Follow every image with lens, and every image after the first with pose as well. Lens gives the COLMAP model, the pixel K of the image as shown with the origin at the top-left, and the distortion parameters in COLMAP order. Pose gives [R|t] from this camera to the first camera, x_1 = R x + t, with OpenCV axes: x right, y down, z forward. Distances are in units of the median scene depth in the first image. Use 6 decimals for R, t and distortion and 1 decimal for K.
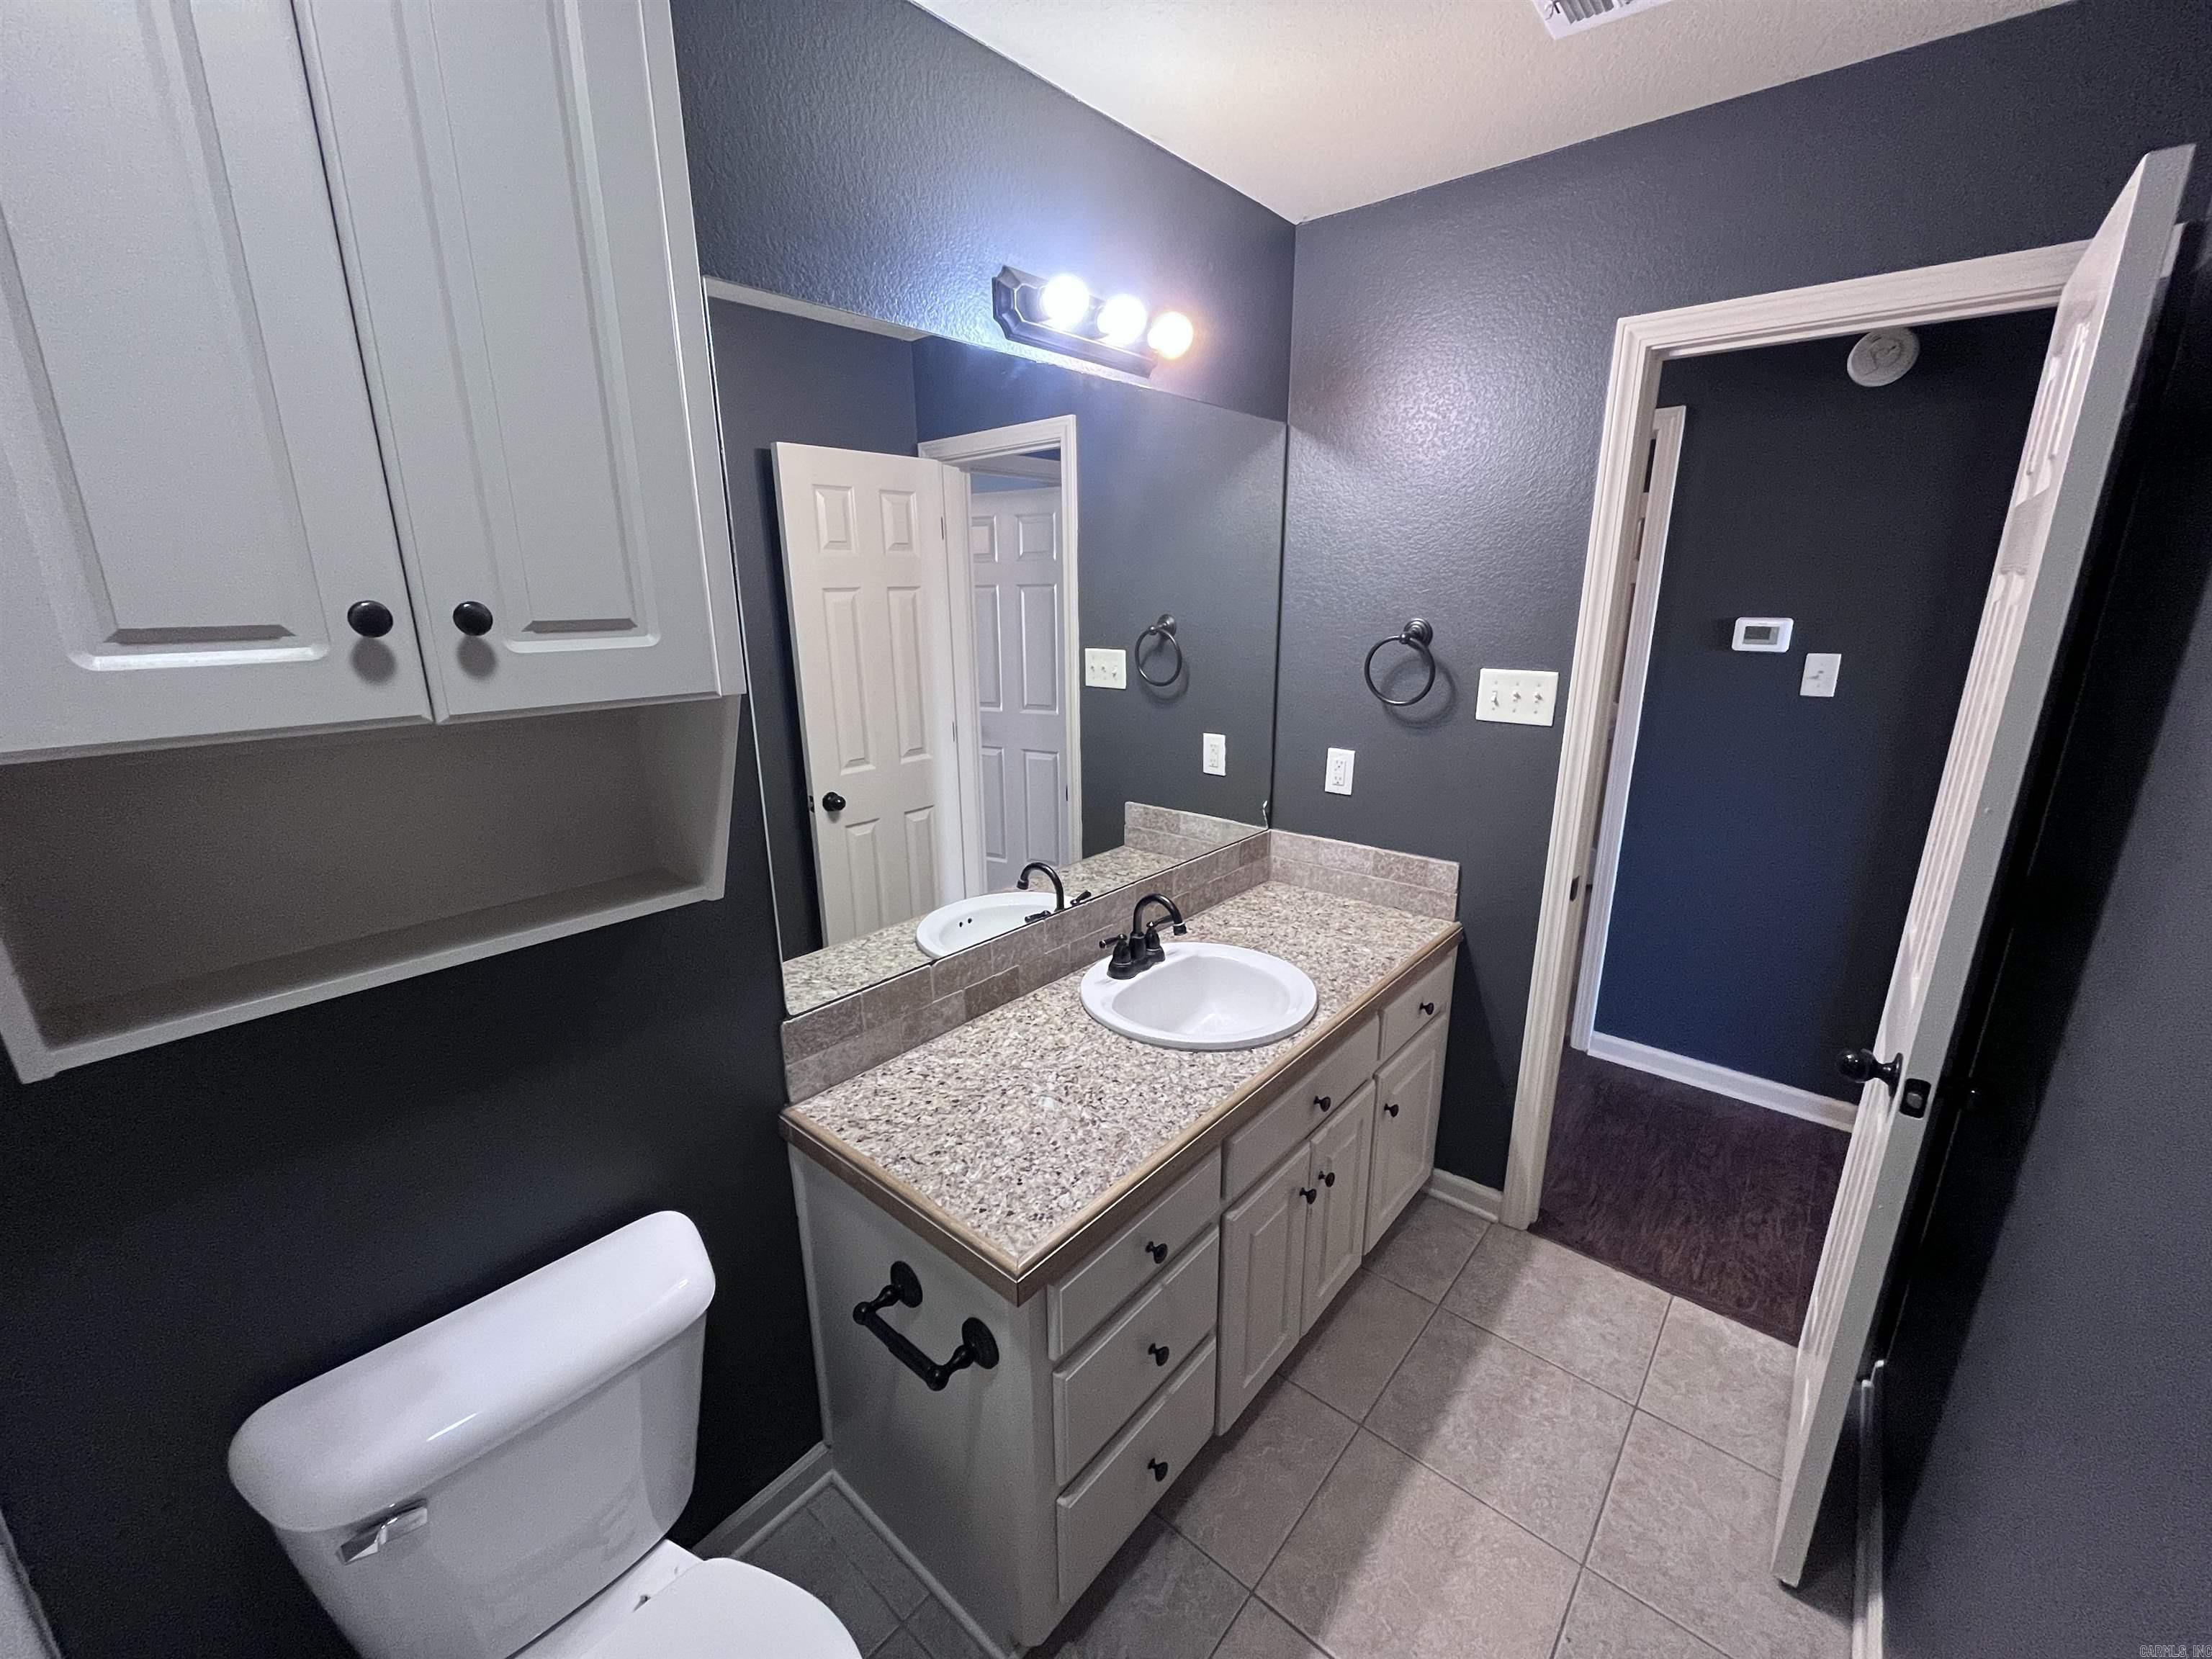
lens RADIAL K [[890.5, 0, 1104.6], [0, 890.5, 831.3], [0, 0, 1]] dist [-0.003432, -0.000287]
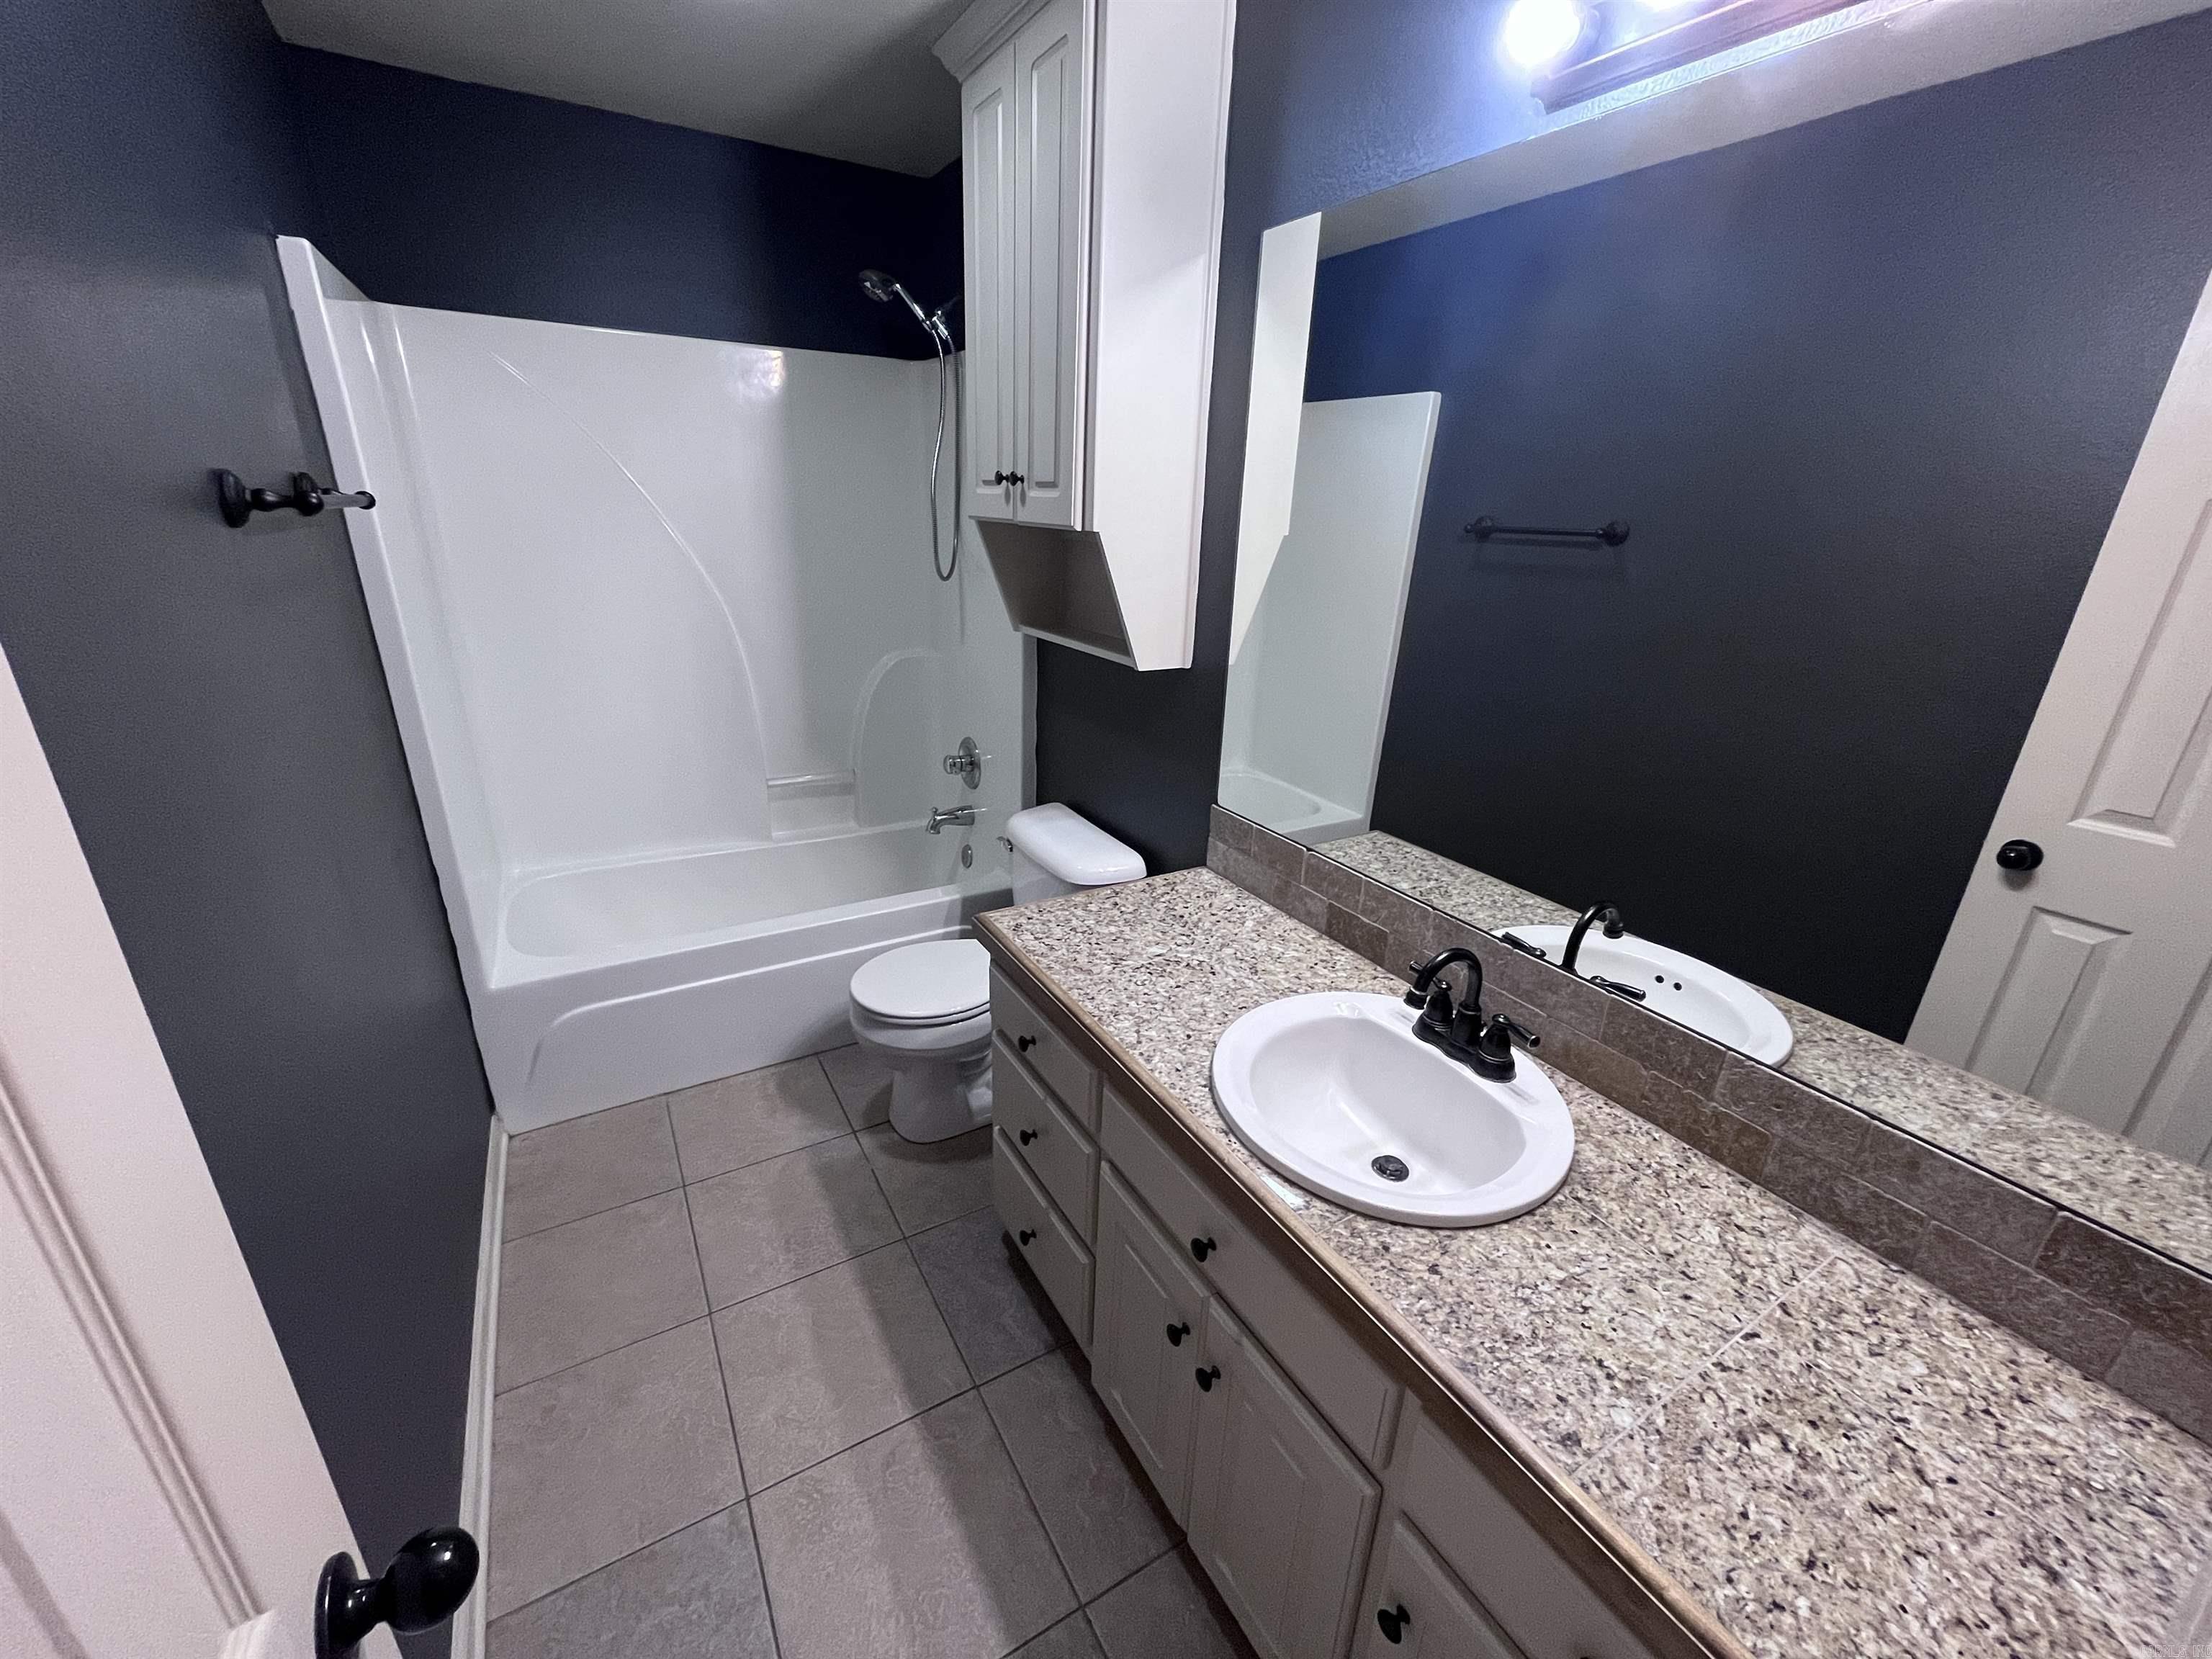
lens RADIAL K [[895.4, 0, 1089.7], [0, 895.4, 823.8], [0, 0, 1]] dist [0.000410, -0.000062]
pose [[-0.330656, 0.321183, -0.887416, 0.719374], [-0.275150, 0.866648, 0.416189, -0.214407], [0.902751, 0.381788, -0.198189, 0.872296]]
